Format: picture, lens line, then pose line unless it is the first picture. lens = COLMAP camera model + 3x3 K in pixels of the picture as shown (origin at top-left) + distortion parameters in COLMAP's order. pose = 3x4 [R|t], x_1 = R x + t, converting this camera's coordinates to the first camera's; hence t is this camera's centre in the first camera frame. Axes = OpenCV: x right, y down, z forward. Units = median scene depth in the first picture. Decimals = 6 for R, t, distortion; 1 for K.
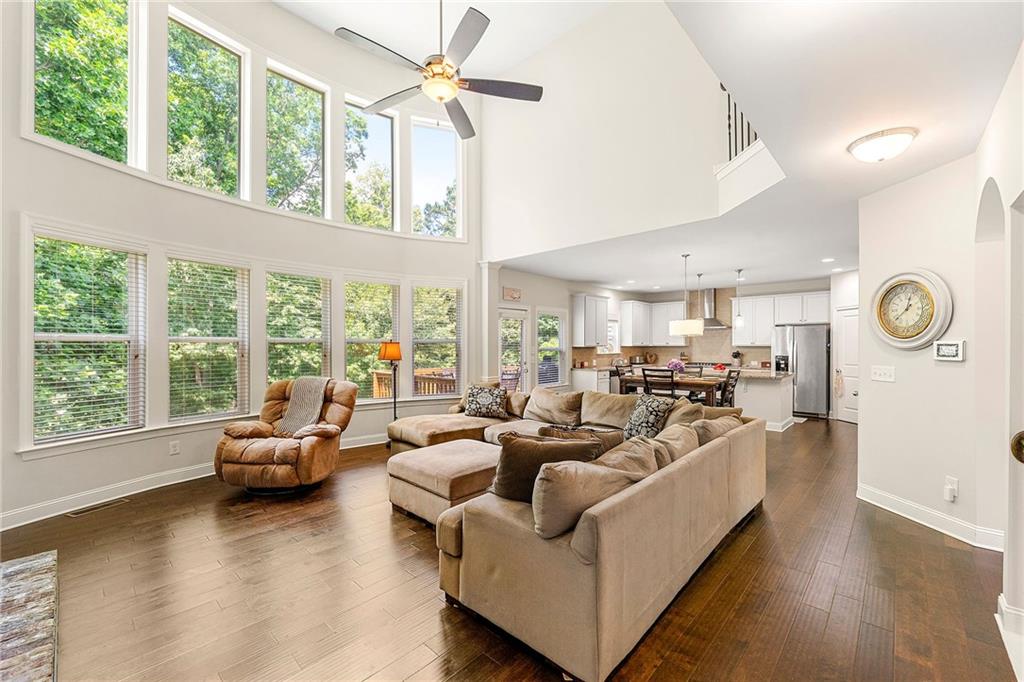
lens RADIAL K [[414.5, 0, 510.0], [0, 414.5, 344.1], [0, 0, 1]] dist [0.002009, -0.002191]
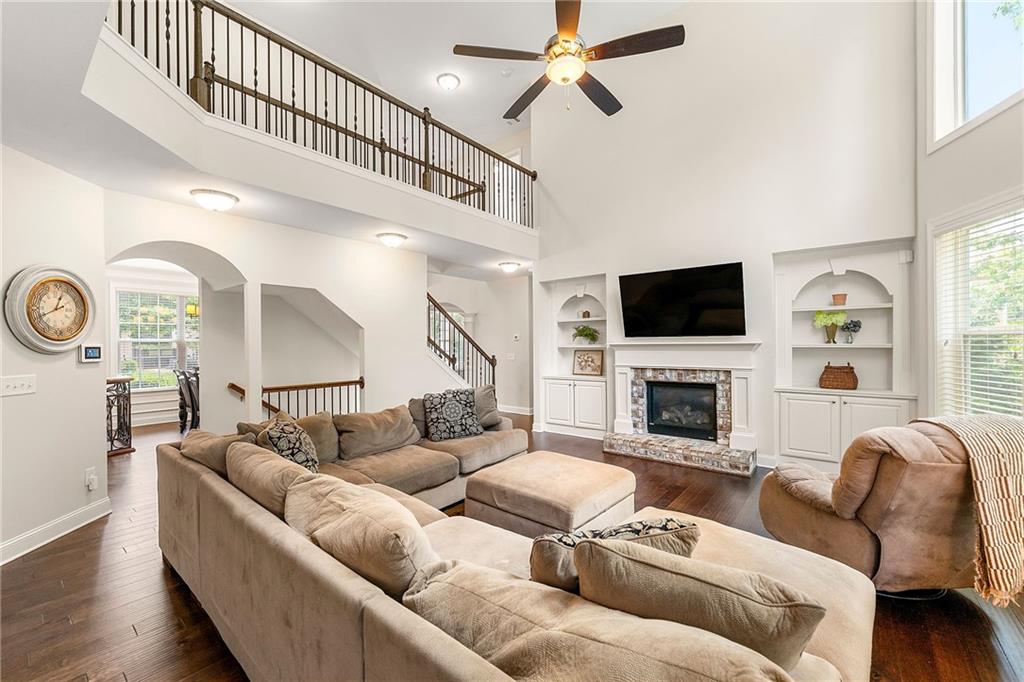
lens RADIAL K [[414.5, 0, 514.9], [0, 414.5, 342.3], [0, 0, 1]] dist [0.002009, -0.002191]
pose [[-0.996627, 0.009029, -0.081565, 0.011352], [0.009565, 0.999935, -0.006187, 0.000558], [0.081503, -0.006946, -0.996649, 0.787506]]
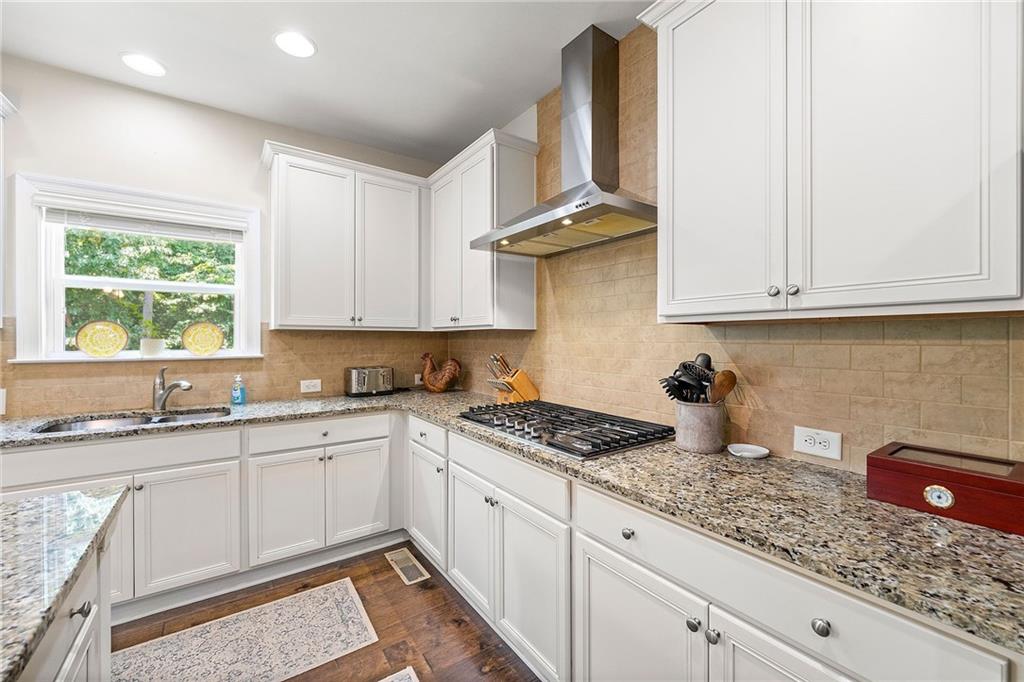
lens RADIAL K [[414.5, 0, 516.3], [0, 414.5, 339.4], [0, 0, 1]] dist [0.002009, -0.002191]
pose [[0.980633, 0.002604, -0.195839, 0.576224], [-0.002334, 0.999996, 0.001610, 0.012322], [0.195842, -0.001121, 0.980635, 0.938787]]
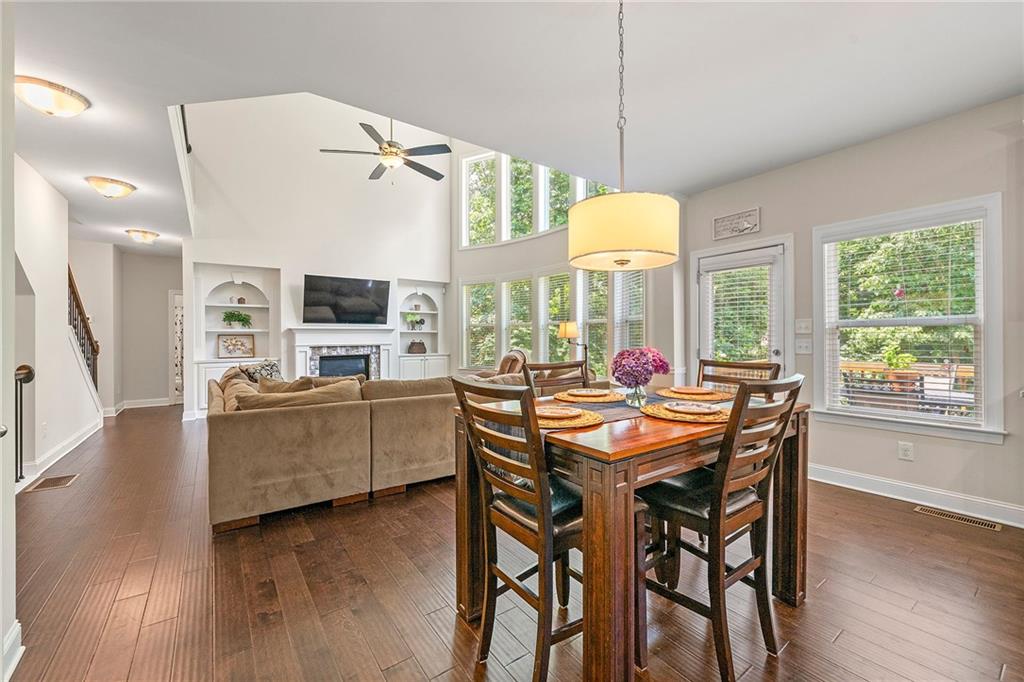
lens RADIAL K [[414.5, 0, 516.1], [0, 414.5, 338.6], [0, 0, 1]] dist [0.002009, -0.002191]
pose [[-0.187741, 0.003836, -0.982211, 0.529254], [0.008162, 0.999964, 0.002345, 0.023261], [0.982185, -0.007576, -0.187766, 0.719076]]
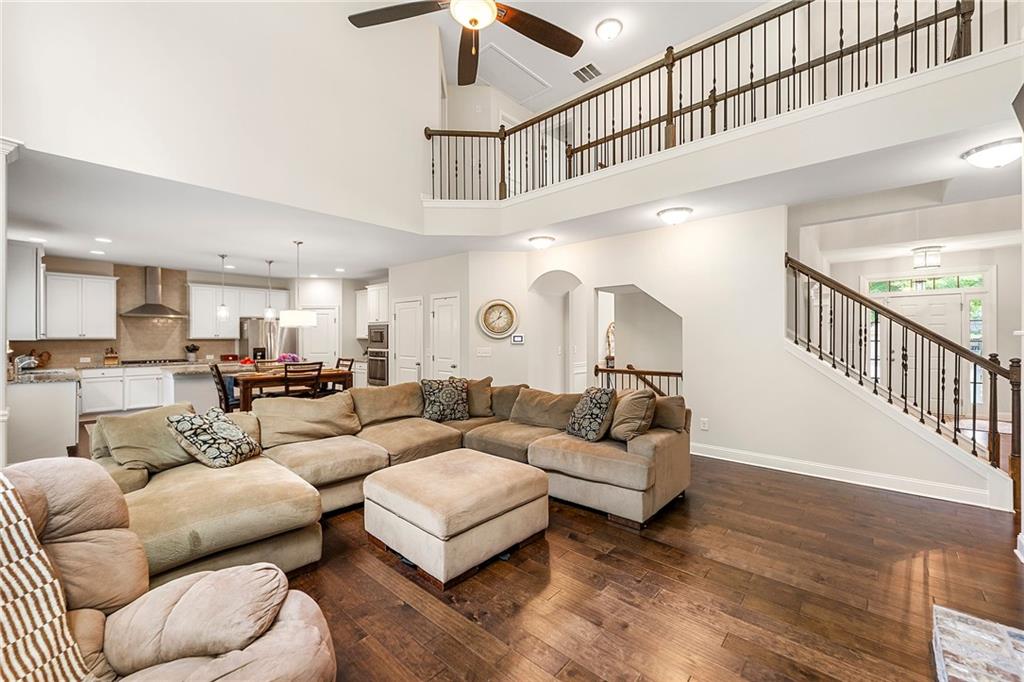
lens RADIAL K [[414.5, 0, 518.8], [0, 414.5, 336.3], [0, 0, 1]] dist [0.002009, -0.002191]
pose [[-0.033292, 0.006868, 0.999422, -0.394601], [-0.000635, 0.999976, -0.006893, 0.005974], [-0.999445, -0.000864, -0.033286, 0.384479]]
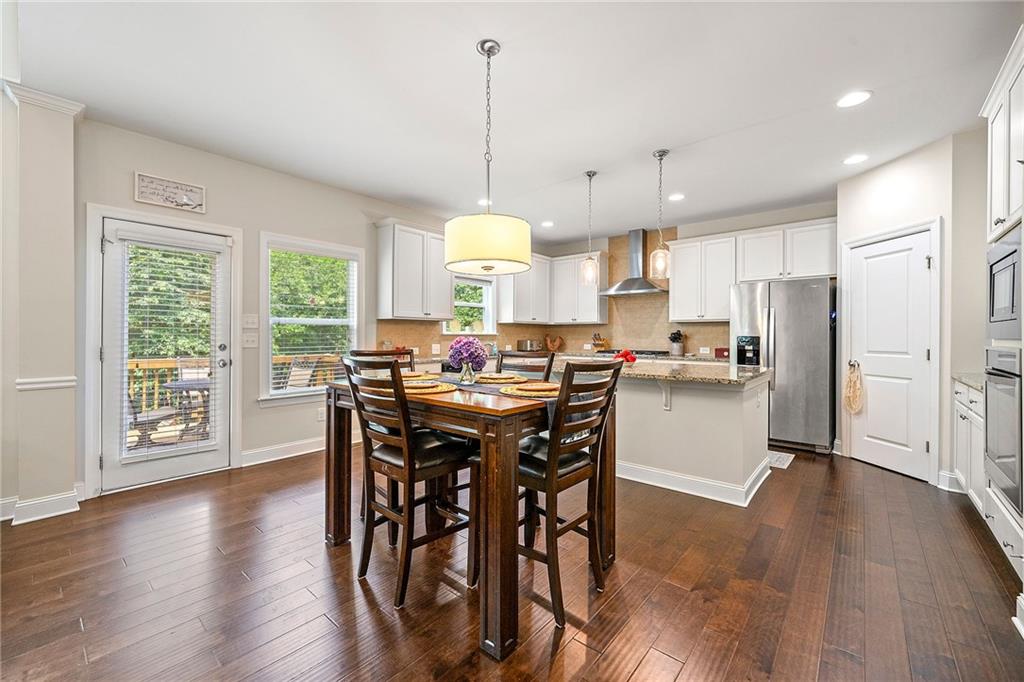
lens RADIAL K [[414.5, 0, 512.0], [0, 414.5, 335.4], [0, 0, 1]] dist [0.002009, -0.002191]
pose [[0.998599, 0.004303, 0.052741, 0.311699], [-0.004311, 0.999991, 0.000052, 0.028091], [-0.052740, -0.000279, 0.998608, 0.464865]]
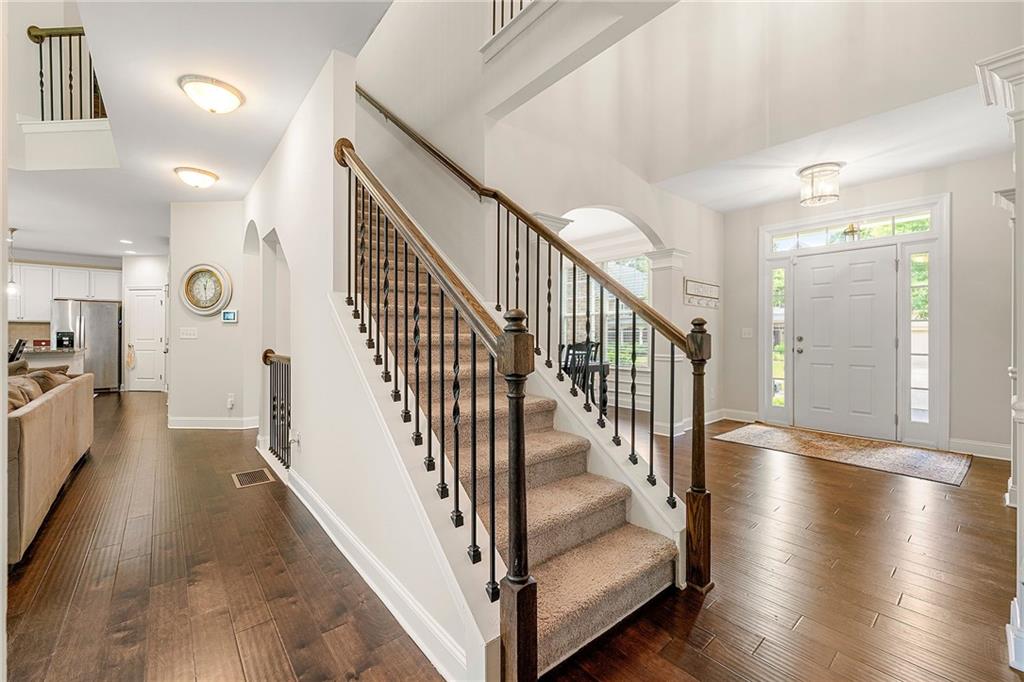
lens RADIAL K [[414.5, 0, 520.1], [0, 414.5, 338.9], [0, 0, 1]] dist [0.002009, -0.002191]
pose [[0.104564, -0.003698, 0.994511, -0.160591], [-0.006638, 0.999968, 0.004417, 0.032438], [-0.994496, -0.007063, 0.104537, -0.111323]]
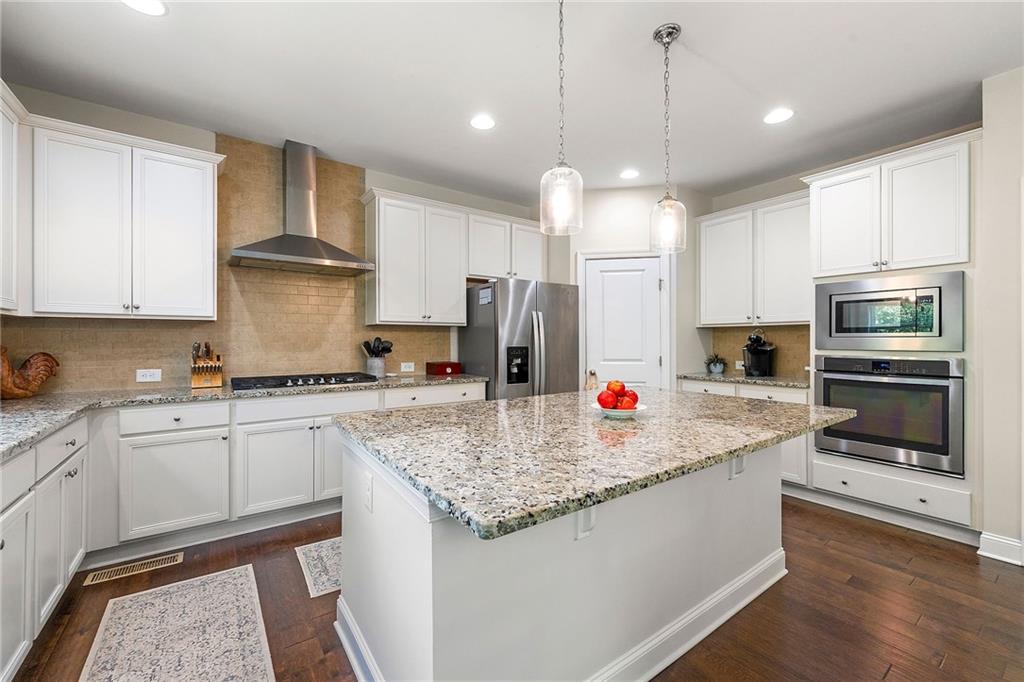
lens RADIAL K [[414.5, 0, 510.8], [0, 414.5, 336.9], [0, 0, 1]] dist [0.002009, -0.002191]
pose [[0.189334, 0.008982, 0.981872, 0.232732], [-0.001337, 0.999960, -0.008890, 0.021611], [-0.981912, 0.000371, 0.189339, 0.917351]]
